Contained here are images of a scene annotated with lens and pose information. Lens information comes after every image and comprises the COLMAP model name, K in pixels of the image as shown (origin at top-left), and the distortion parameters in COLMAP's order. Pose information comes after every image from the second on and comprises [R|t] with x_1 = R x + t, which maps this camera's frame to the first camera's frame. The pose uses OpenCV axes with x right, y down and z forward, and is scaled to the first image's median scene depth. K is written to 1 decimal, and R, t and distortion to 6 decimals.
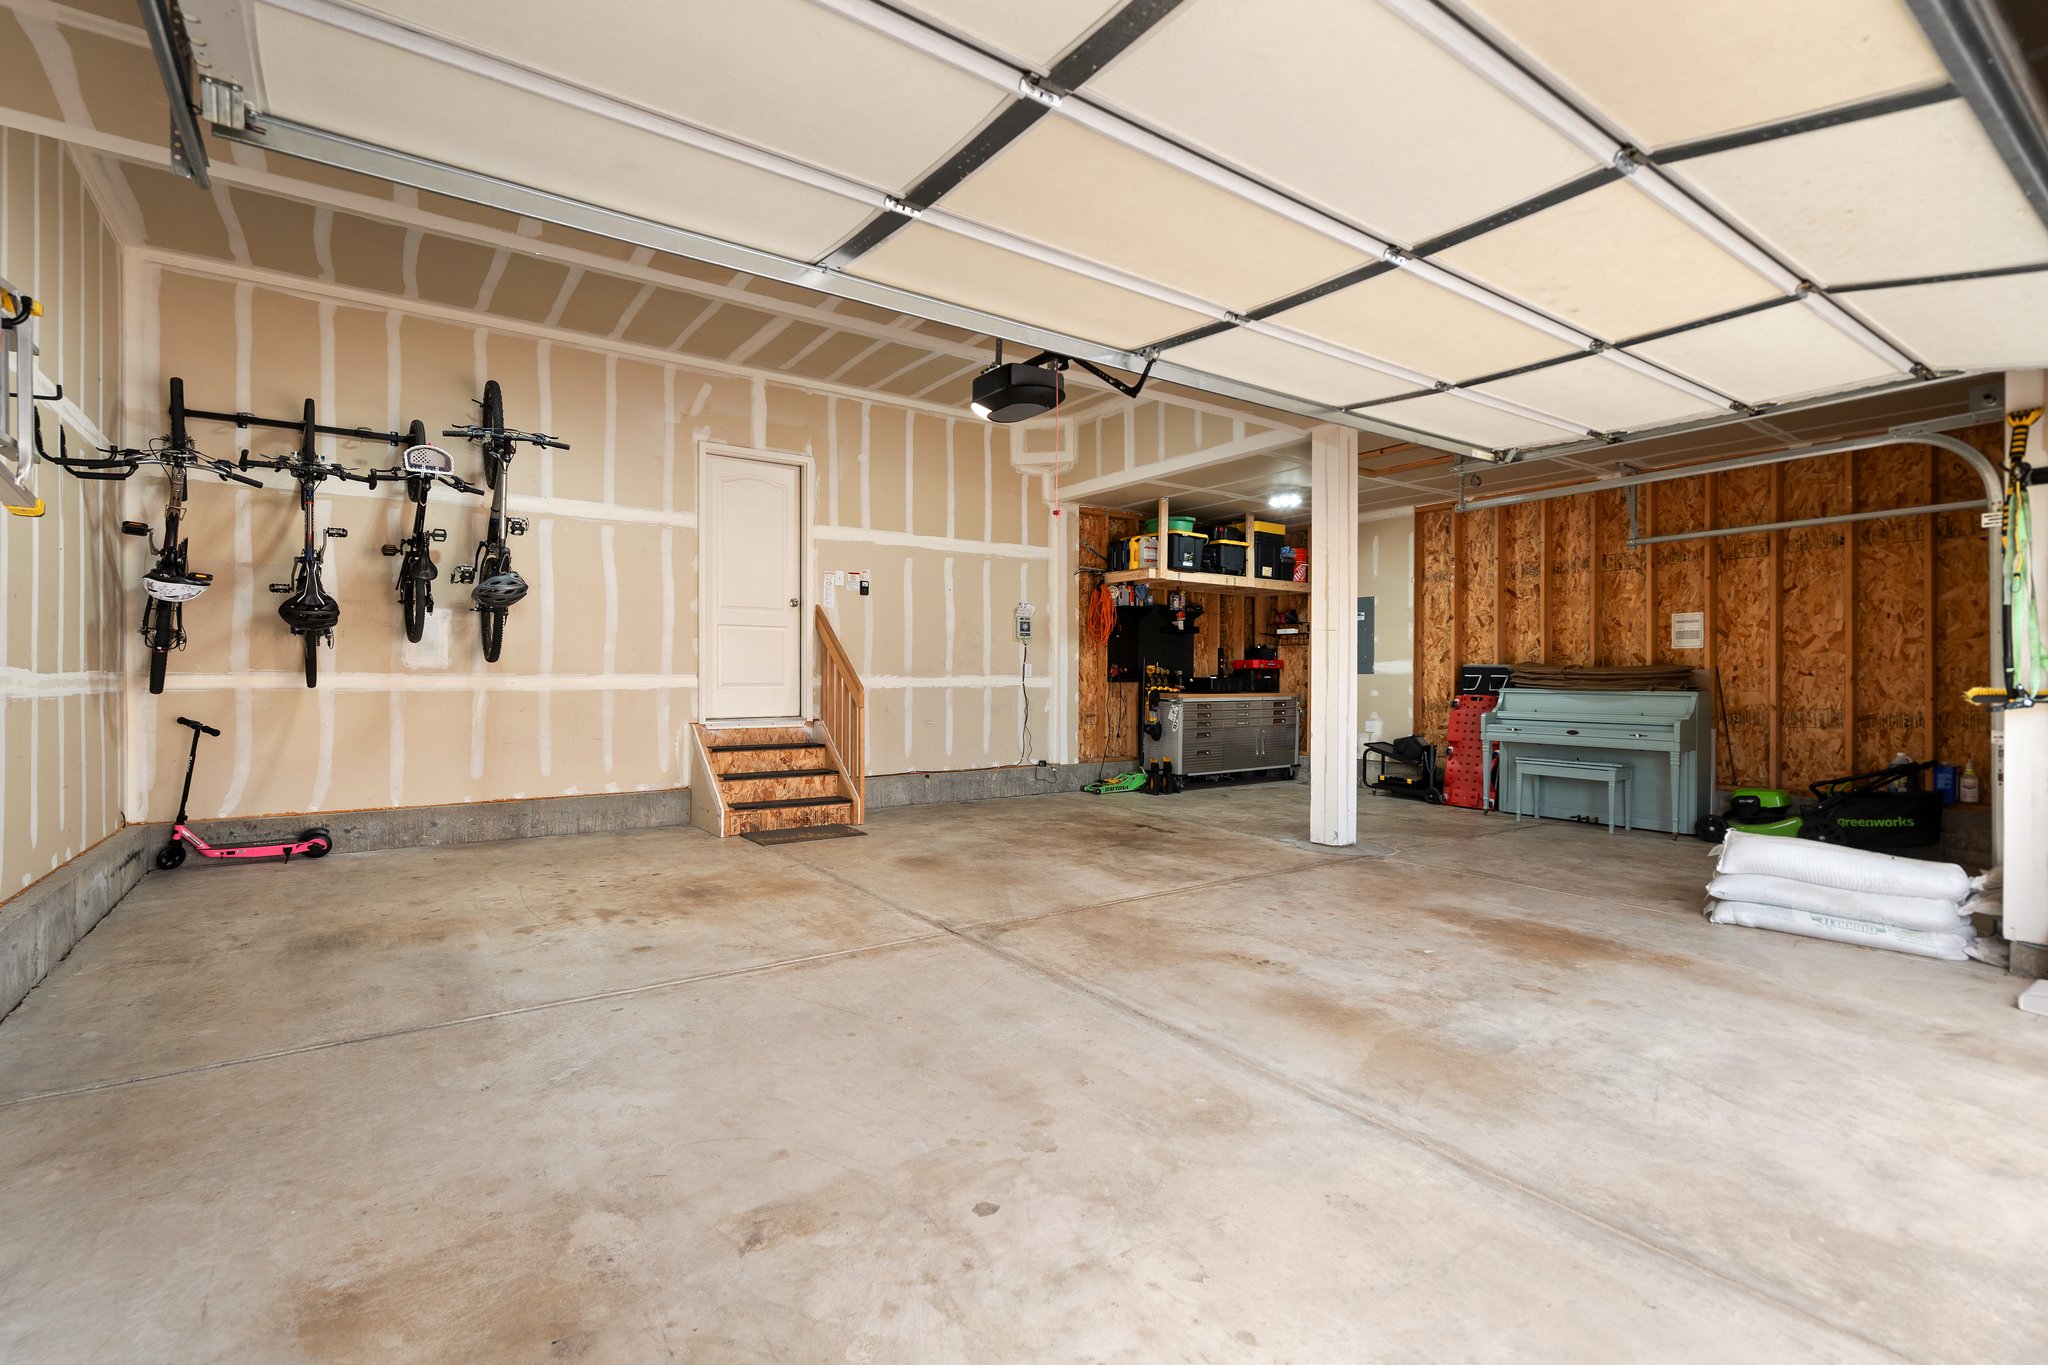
lens RADIAL K [[943.1, 0, 1024.0], [0, 943.1, 682.5], [0, 0, 1]] dist [-0.003512, 0.000118]
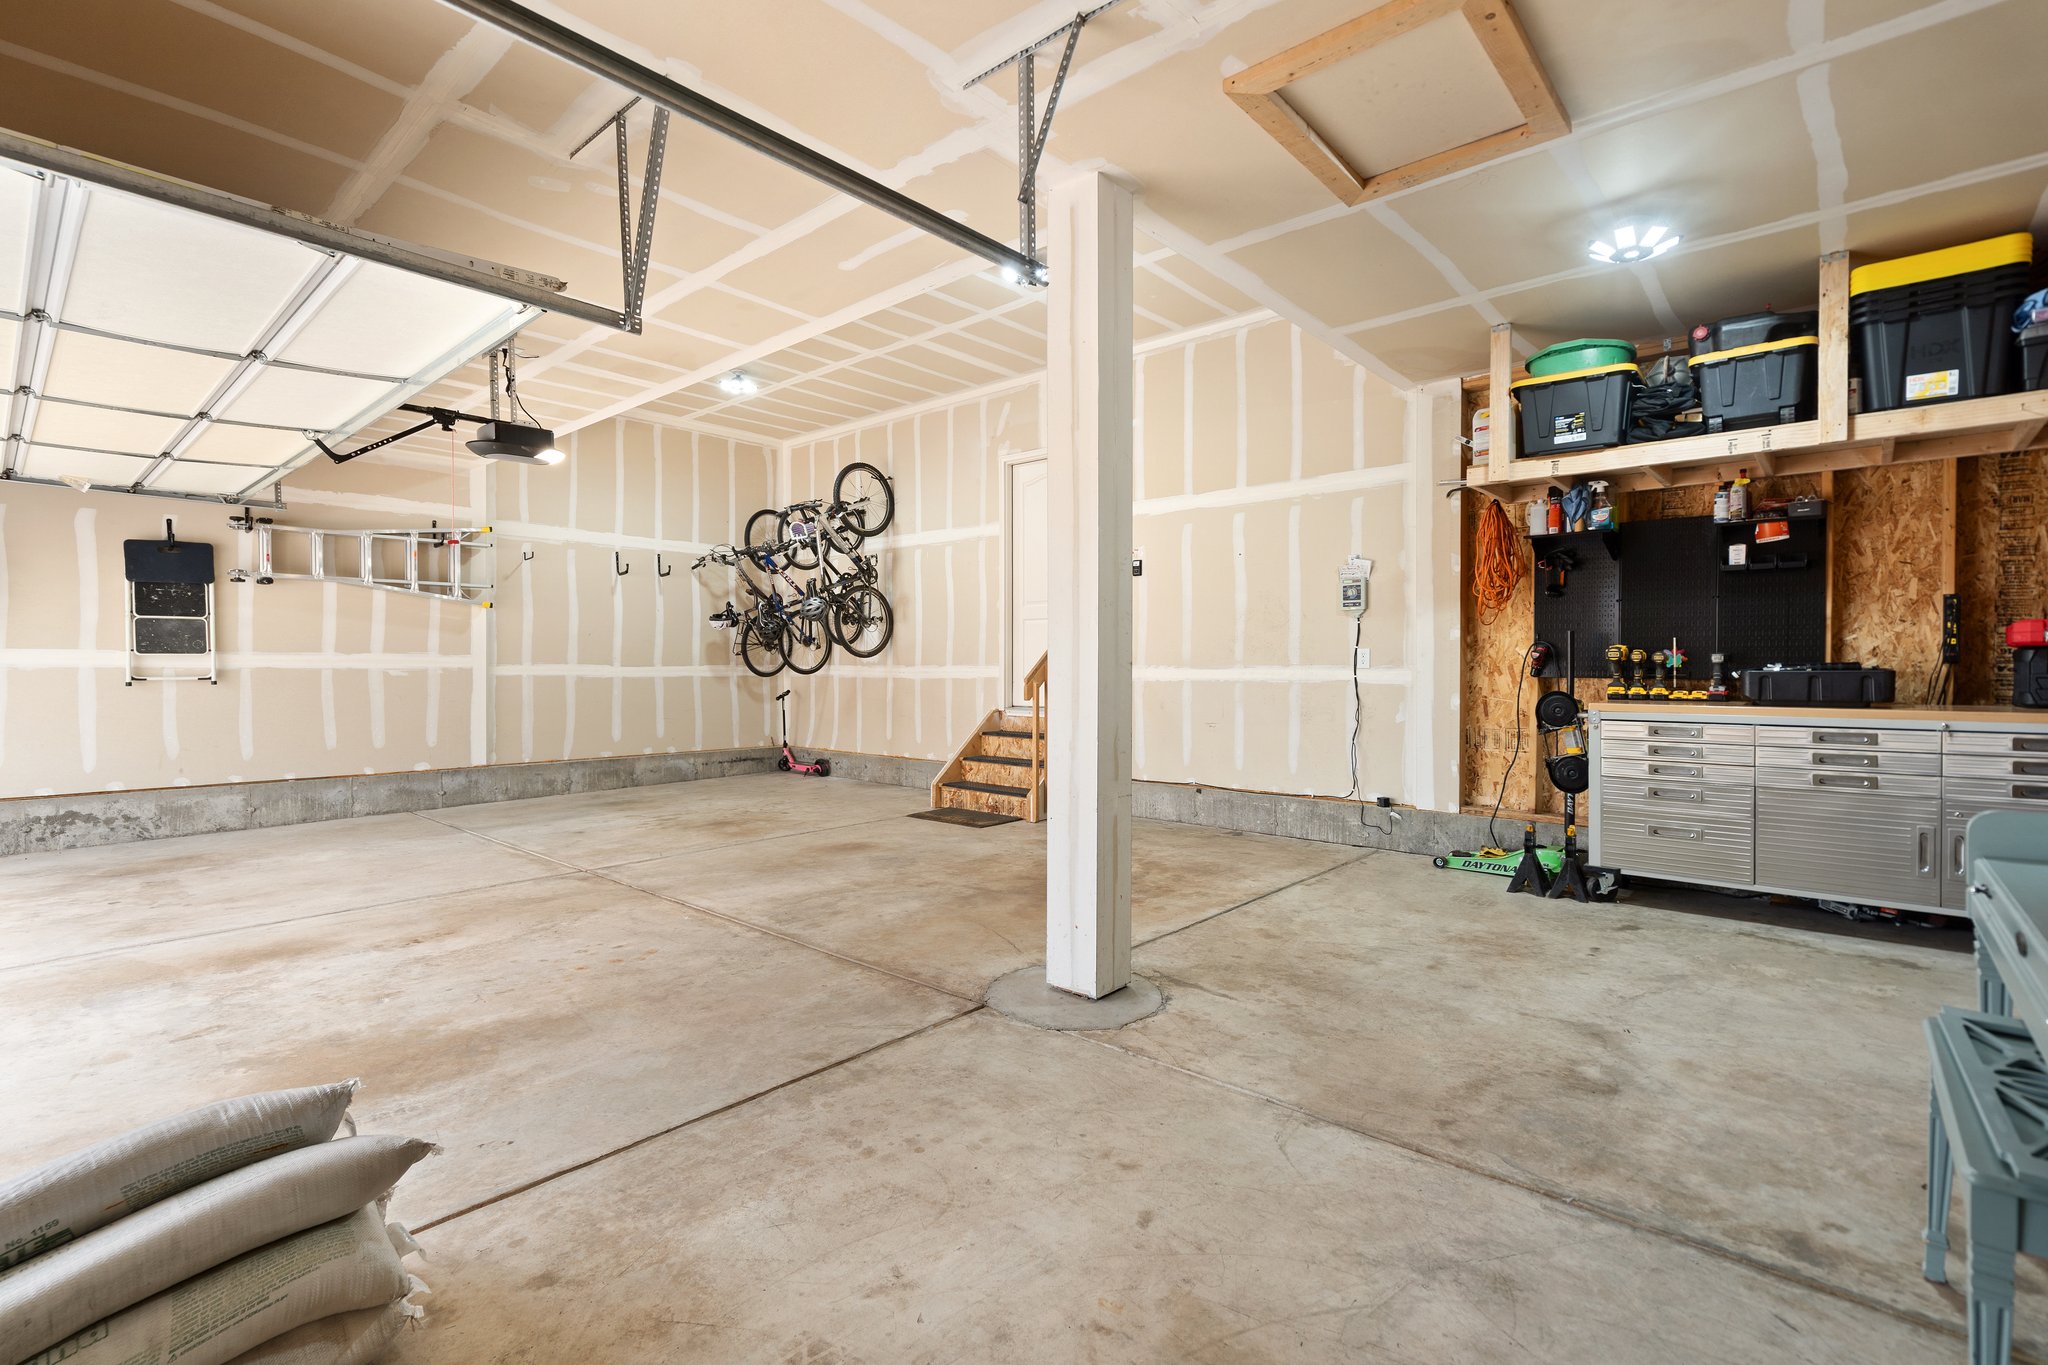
lens RADIAL K [[959.6, 0, 998.6], [0, 959.6, 676.6], [0, 0, 1]] dist [-0.000641, 0.000412]
pose [[0.187423, 0.009185, -0.982236, 0.653371], [-0.004460, 0.999954, 0.008500, -0.004640], [0.982269, 0.002788, 0.187455, 0.659773]]
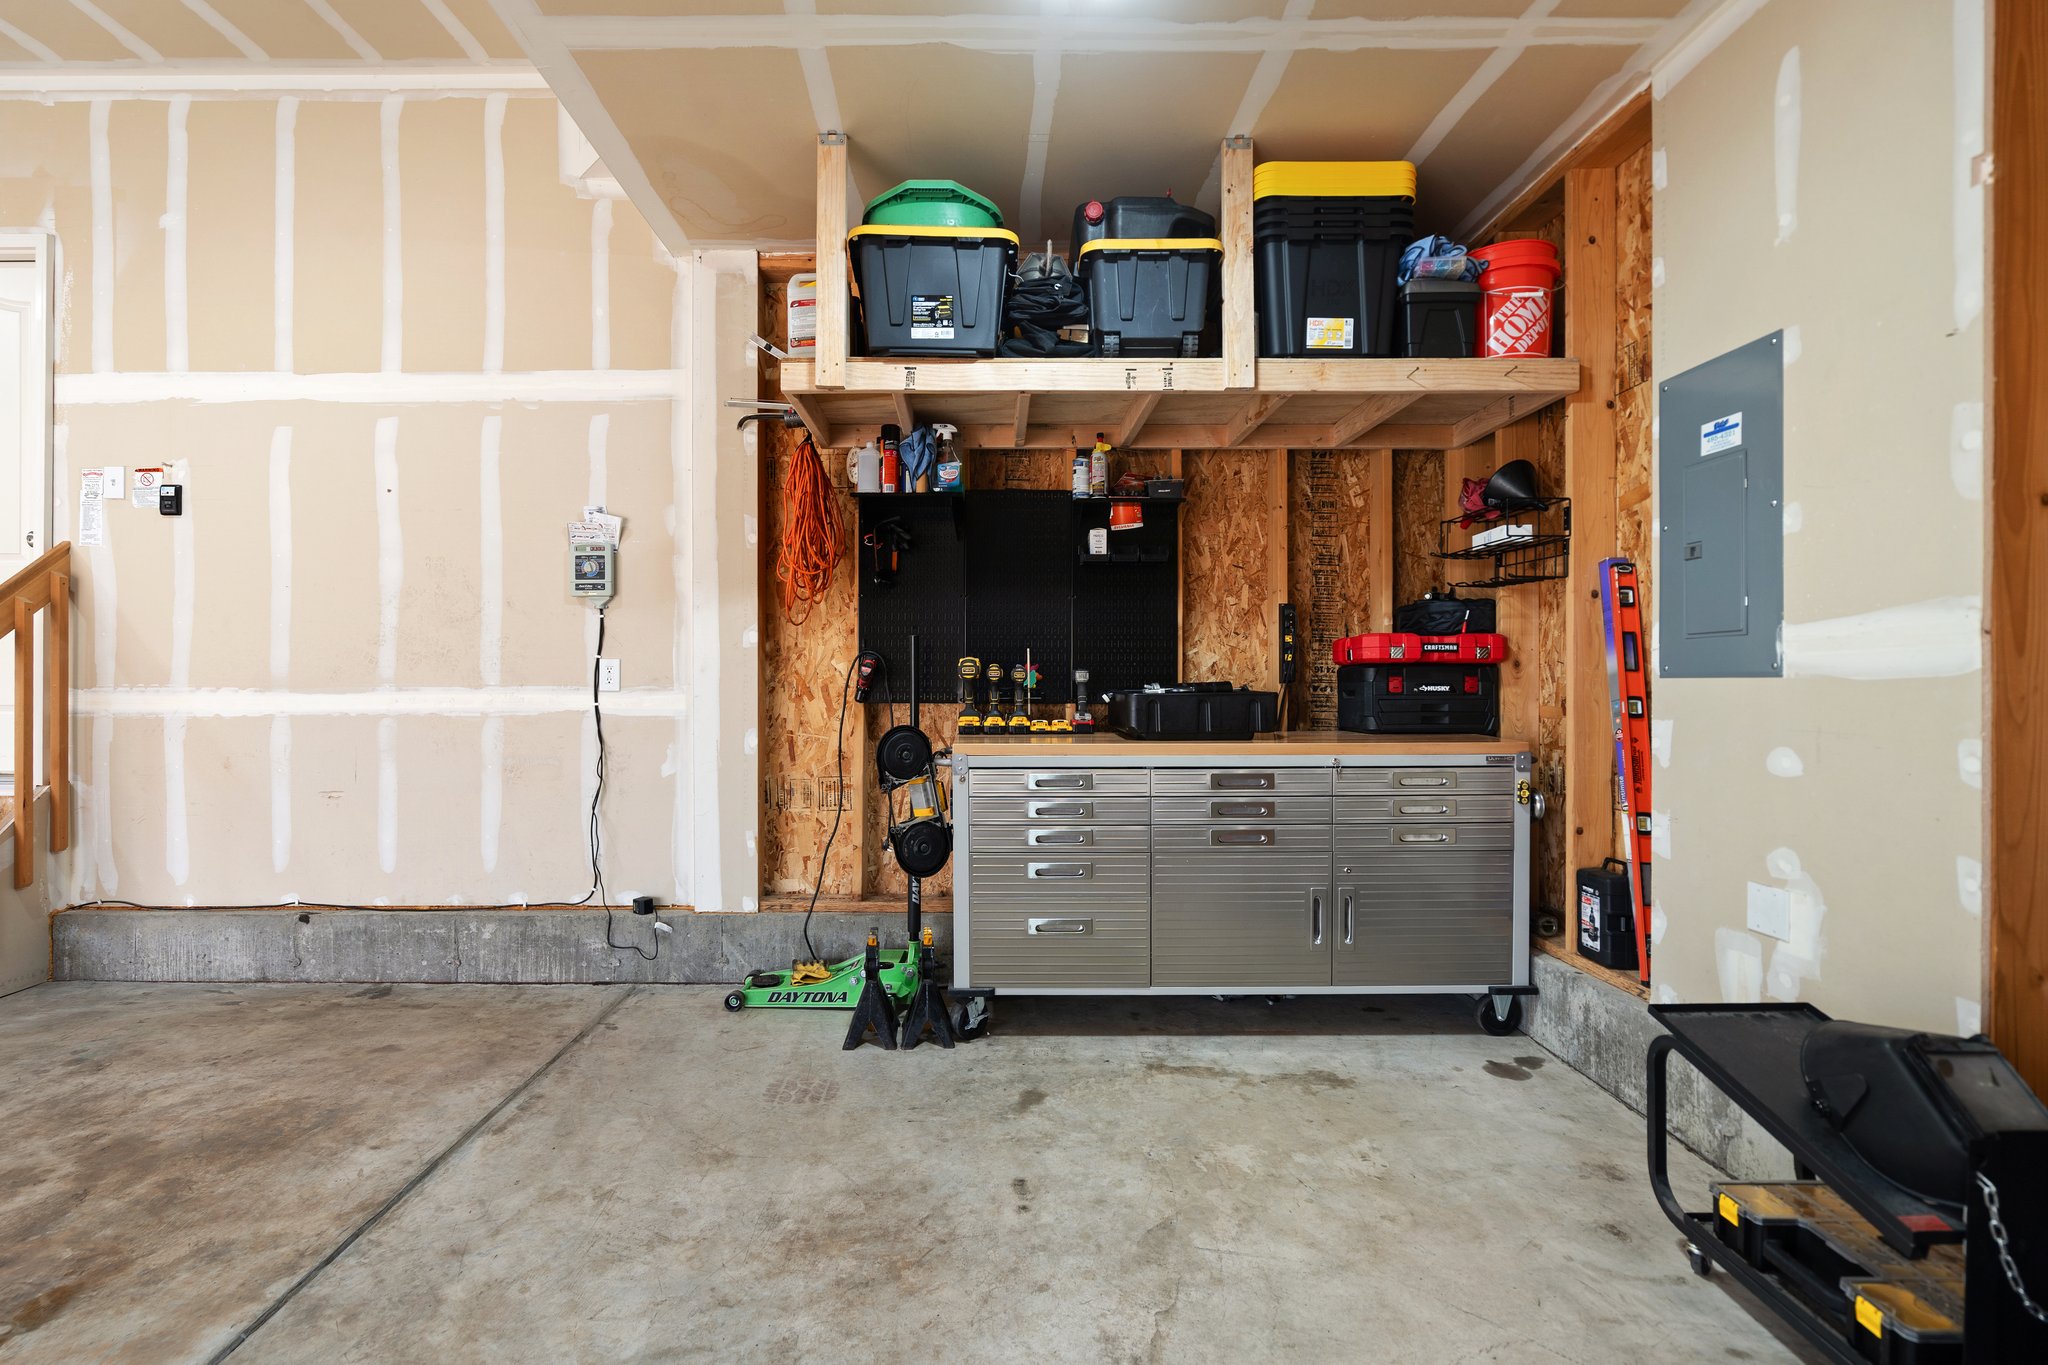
lens RADIAL K [[959.6, 0, 998.6], [0, 959.6, 676.6], [0, 0, 1]] dist [-0.000641, 0.000412]
pose [[0.804749, -0.005924, -0.593586, 0.409482], [0.000588, 0.999958, -0.009184, -0.008349], [0.593615, 0.007042, 0.804718, 0.810762]]
